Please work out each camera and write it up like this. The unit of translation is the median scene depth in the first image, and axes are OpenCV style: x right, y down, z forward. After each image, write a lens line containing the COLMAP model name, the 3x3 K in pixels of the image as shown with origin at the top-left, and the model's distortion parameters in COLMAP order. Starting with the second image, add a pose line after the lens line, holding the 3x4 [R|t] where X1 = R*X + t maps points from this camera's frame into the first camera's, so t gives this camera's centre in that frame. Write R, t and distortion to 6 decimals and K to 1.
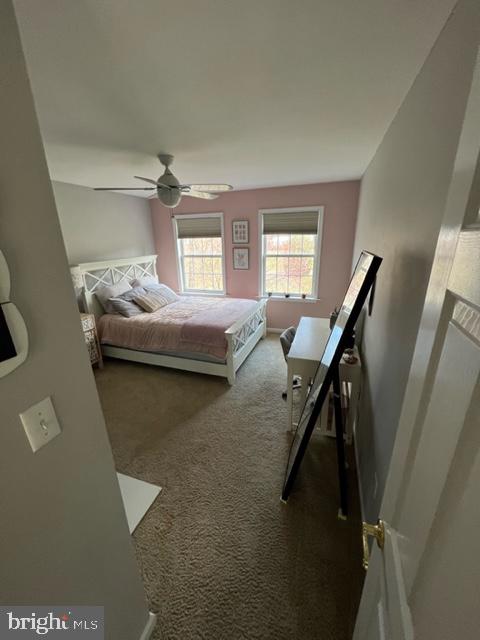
lens RADIAL K [[234.2, 0, 213.1], [0, 234.2, 321.1], [0, 0, 1]] dist [-0.001452, -0.000096]
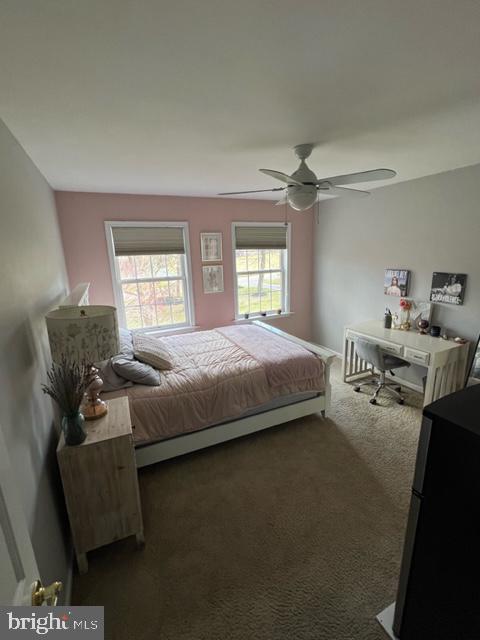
lens RADIAL K [[290.9, 0, 240.0], [0, 290.9, 320.0], [0, 0, 1]] dist [0.014416, -0.000105]
pose [[0.709115, -0.163423, 0.685893, -0.546183], [0.255156, 0.966317, -0.033557, -0.075062], [-0.657307, 0.198805, 0.726928, 0.252340]]
